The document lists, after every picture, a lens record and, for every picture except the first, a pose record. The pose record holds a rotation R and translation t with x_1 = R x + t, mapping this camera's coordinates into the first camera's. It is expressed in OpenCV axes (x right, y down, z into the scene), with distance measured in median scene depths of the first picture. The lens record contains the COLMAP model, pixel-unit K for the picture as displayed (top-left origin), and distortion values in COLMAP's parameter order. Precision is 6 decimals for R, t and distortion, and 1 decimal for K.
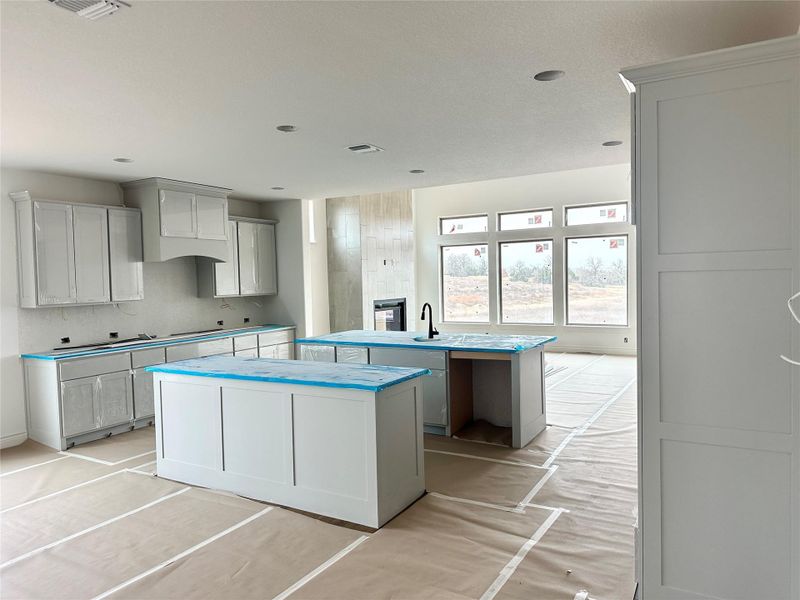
lens RADIAL K [[556.1, 0, 400.0], [0, 556.1, 300.0], [0, 0, 1]] dist [0.096272, -0.126616]
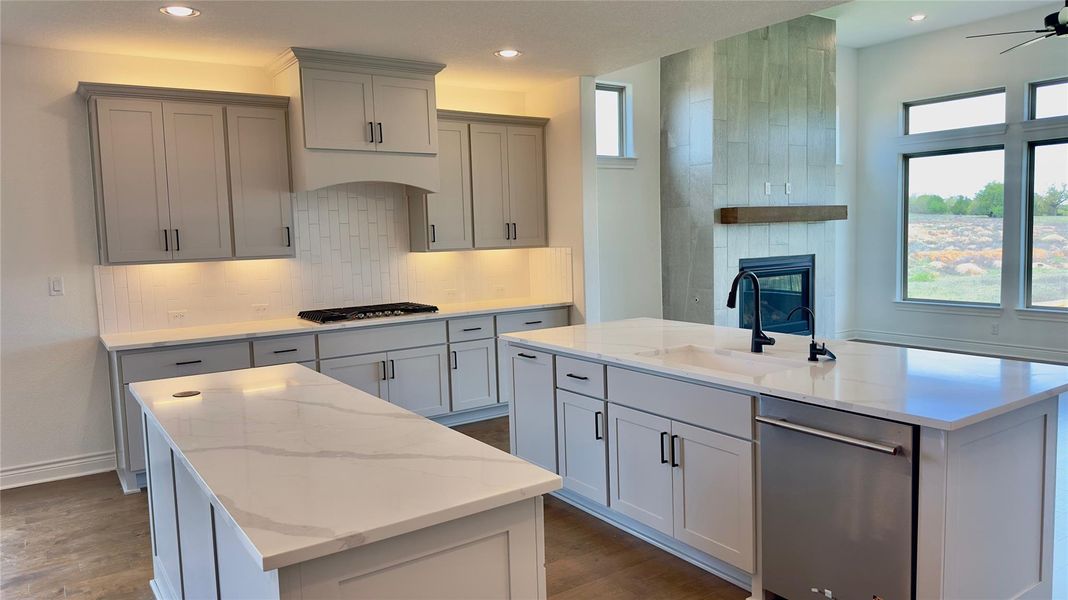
lens RADIAL K [[751.3, 0, 534.0], [0, 751.3, 300.0], [0, 0, 1]] dist [0.001616, -0.003427]
pose [[0.897284, 0.037161, -0.439888, 0.141542], [-0.008730, 0.997750, 0.066481, -0.009136], [0.441368, -0.055812, 0.895589, 0.358091]]
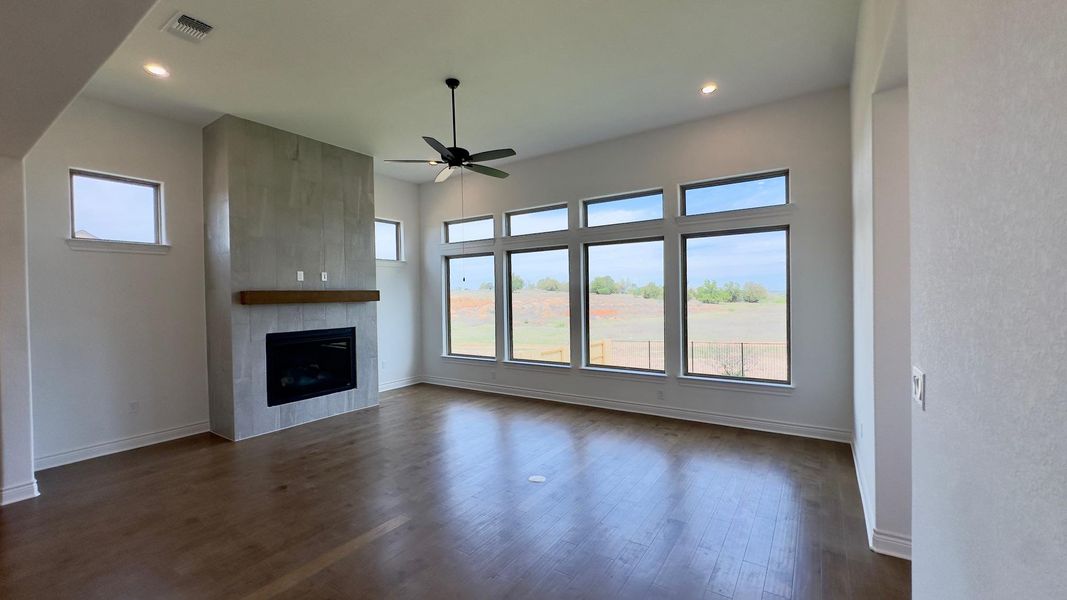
lens RADIAL K [[428.1, 0, 534.8], [0, 428.1, 298.3], [0, 0, 1]] dist [-0.002604, -0.000120]
pose [[0.997743, 0.007172, -0.066762, 0.441729], [-0.009207, 0.999501, -0.030221, -0.041308], [0.066512, 0.030768, 0.997311, 0.748719]]
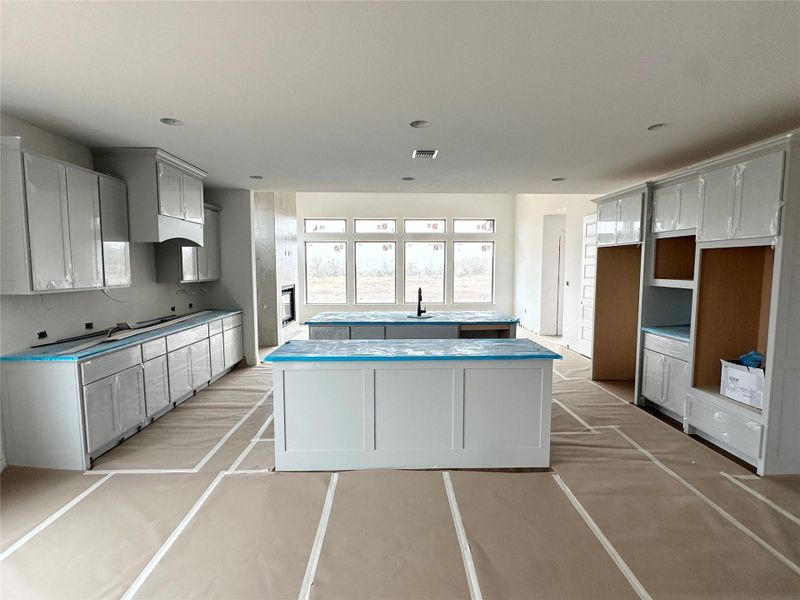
lens RADIAL K [[413.3, 0, 400.8], [0, 413.3, 302.3], [0, 0, 1]] dist [0.000926, 0.000414]
pose [[0.849658, -0.020741, 0.526927, -0.420683], [0.001141, 0.999296, 0.037495, 0.003408], [-0.527333, -0.031257, 0.849083, 0.216104]]
